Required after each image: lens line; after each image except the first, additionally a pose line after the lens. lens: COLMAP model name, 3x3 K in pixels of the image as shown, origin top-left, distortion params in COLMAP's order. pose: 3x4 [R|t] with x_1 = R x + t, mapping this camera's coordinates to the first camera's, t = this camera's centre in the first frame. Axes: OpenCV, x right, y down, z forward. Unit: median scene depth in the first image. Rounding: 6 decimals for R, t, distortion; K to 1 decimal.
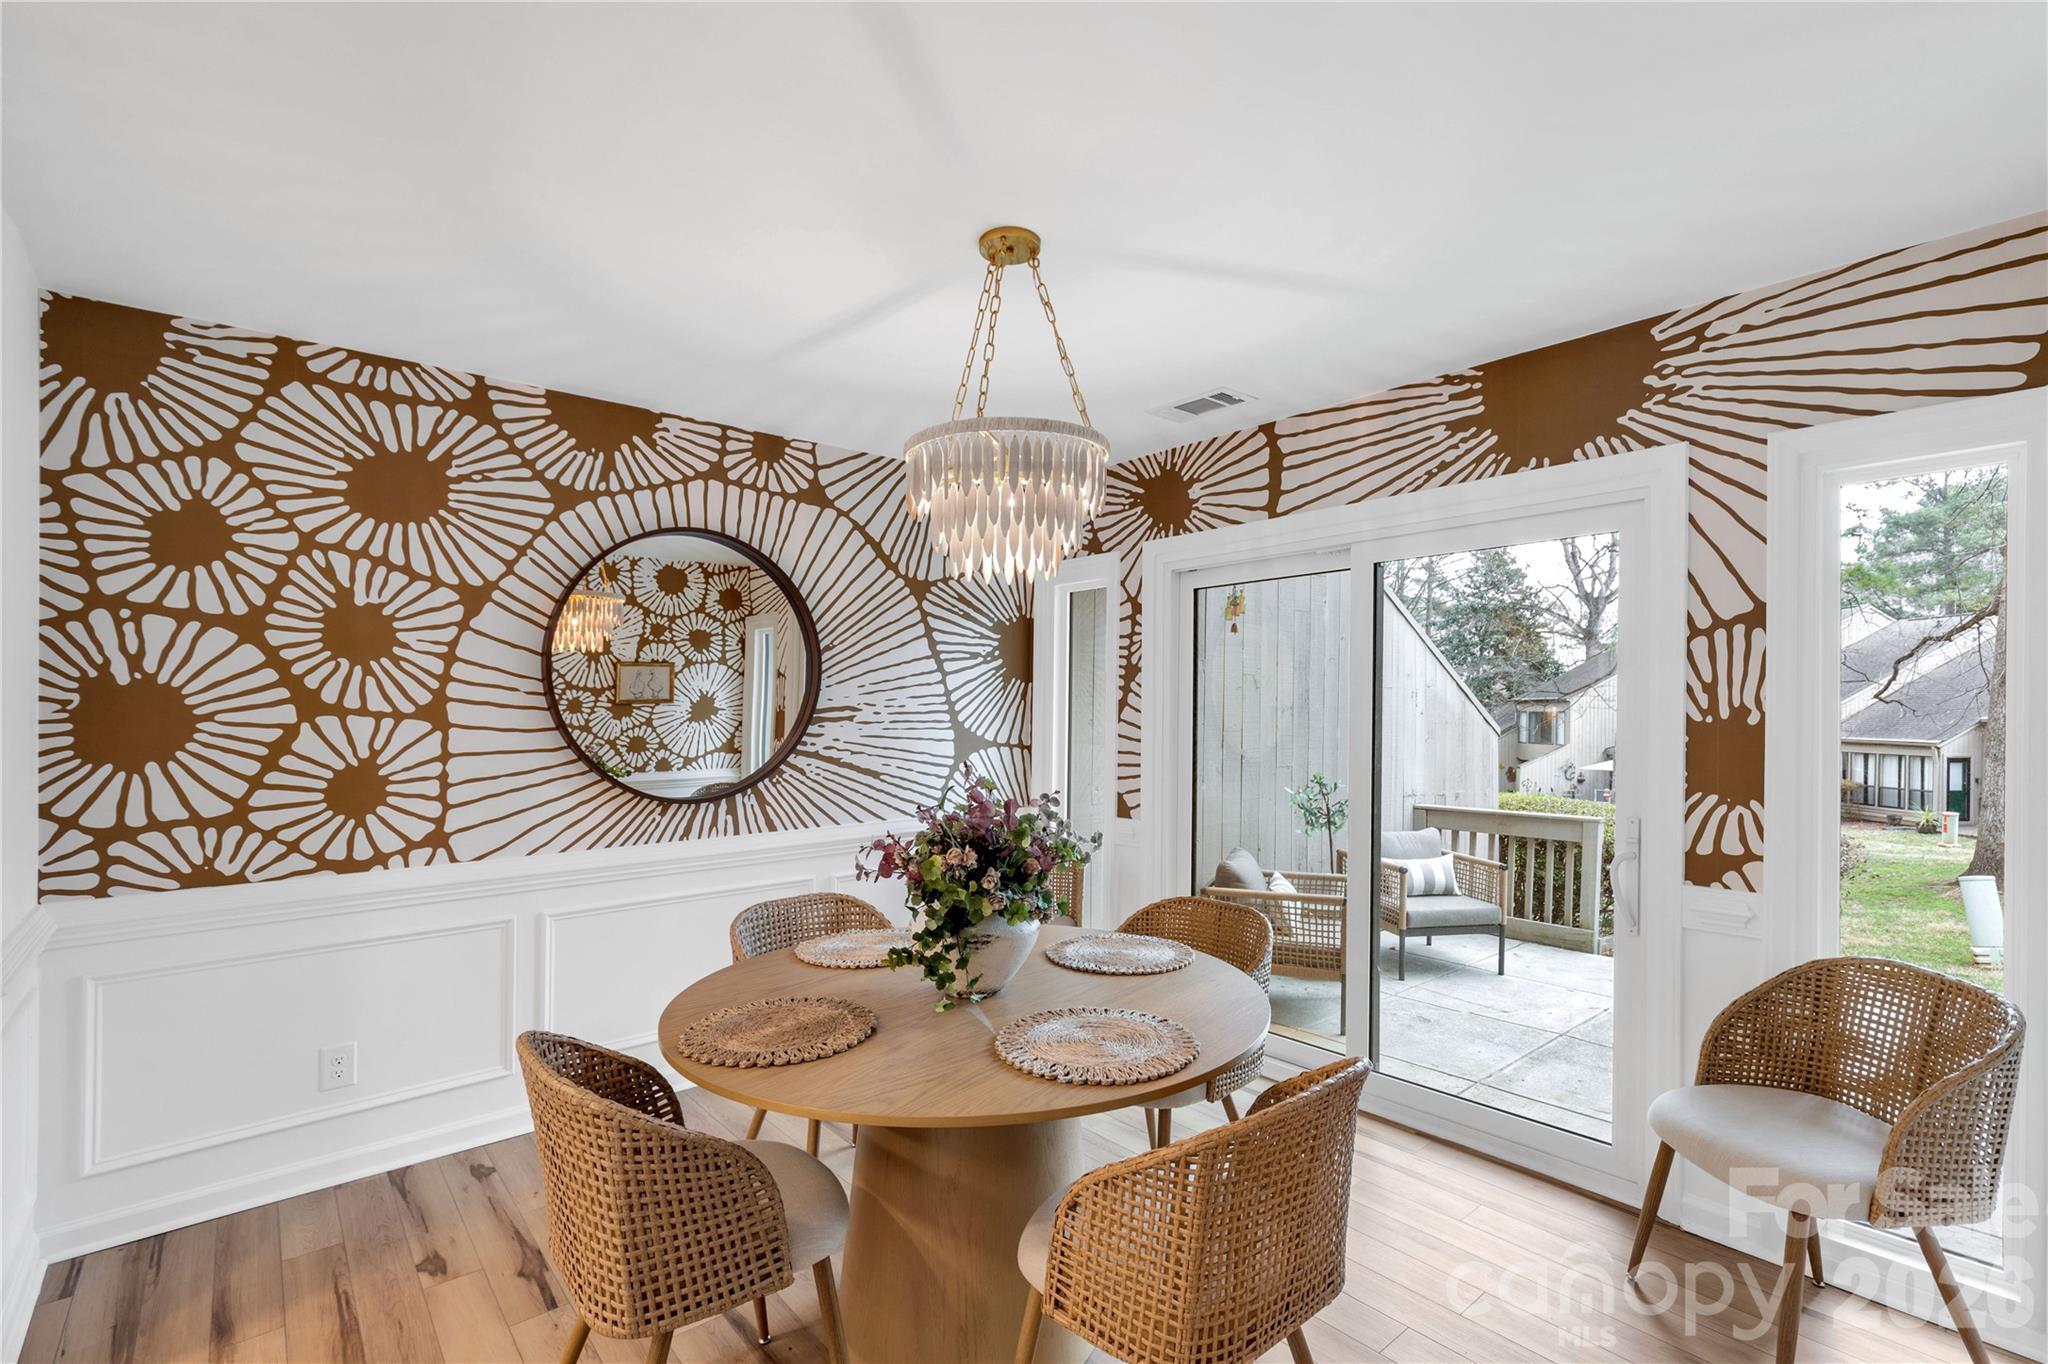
lens RADIAL K [[930.4, 0, 1030.9], [0, 930.4, 701.5], [0, 0, 1]] dist [0.002555, -0.000066]
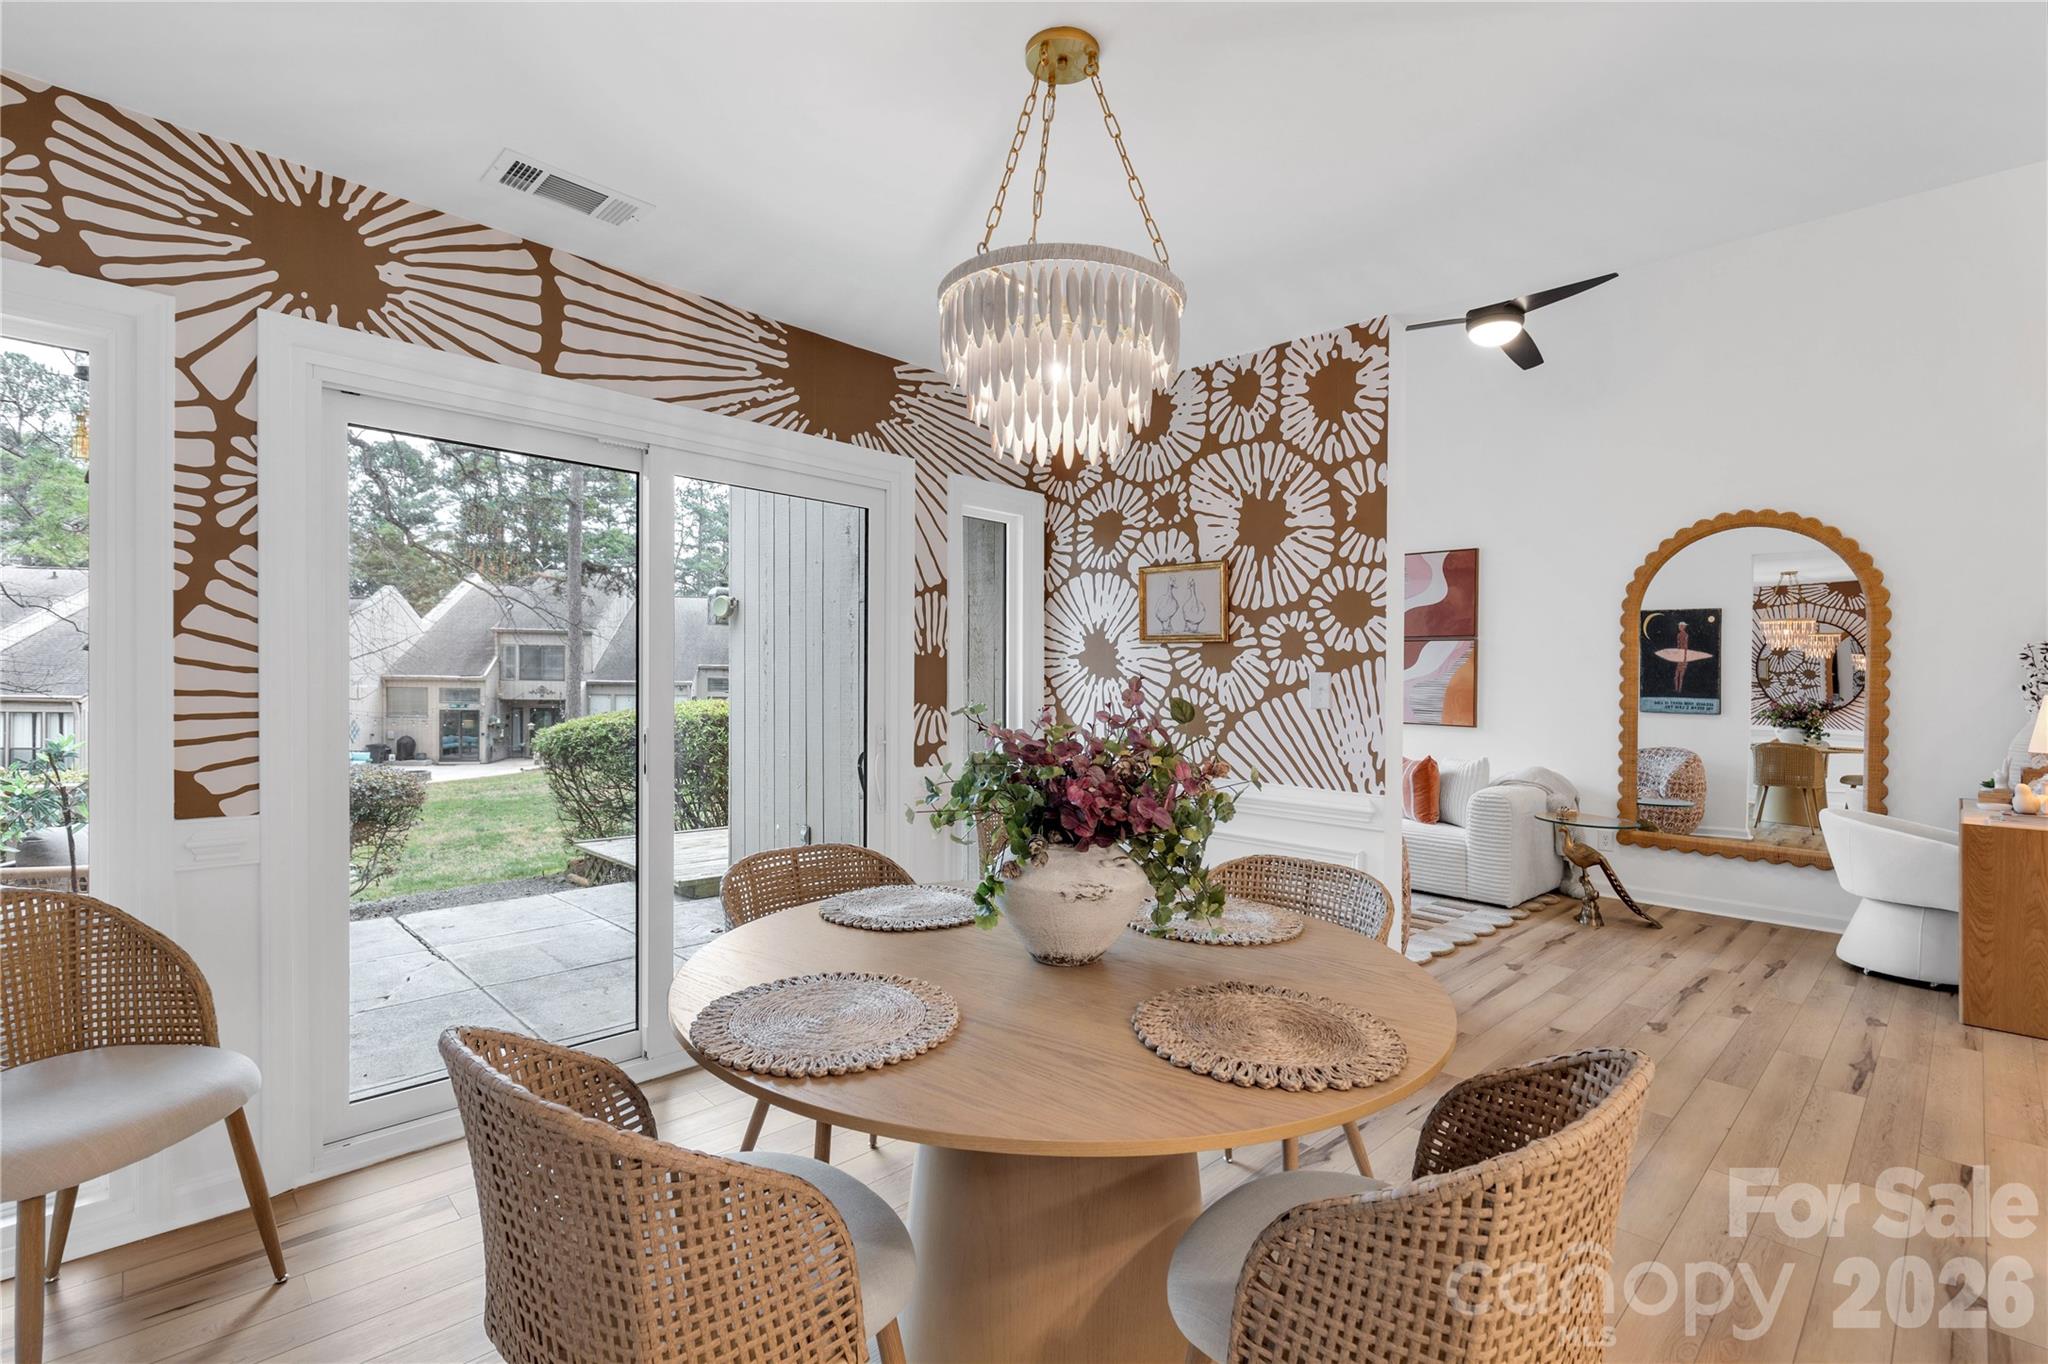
lens RADIAL K [[930.4, 0, 1029.5], [0, 930.4, 683.2], [0, 0, 1]] dist [0.002555, -0.000066]
pose [[-0.078198, -0.000698, 0.996938, -0.603903], [-0.024079, 0.999709, -0.001189, 0.051333], [-0.996647, -0.024099, -0.078192, 0.762337]]
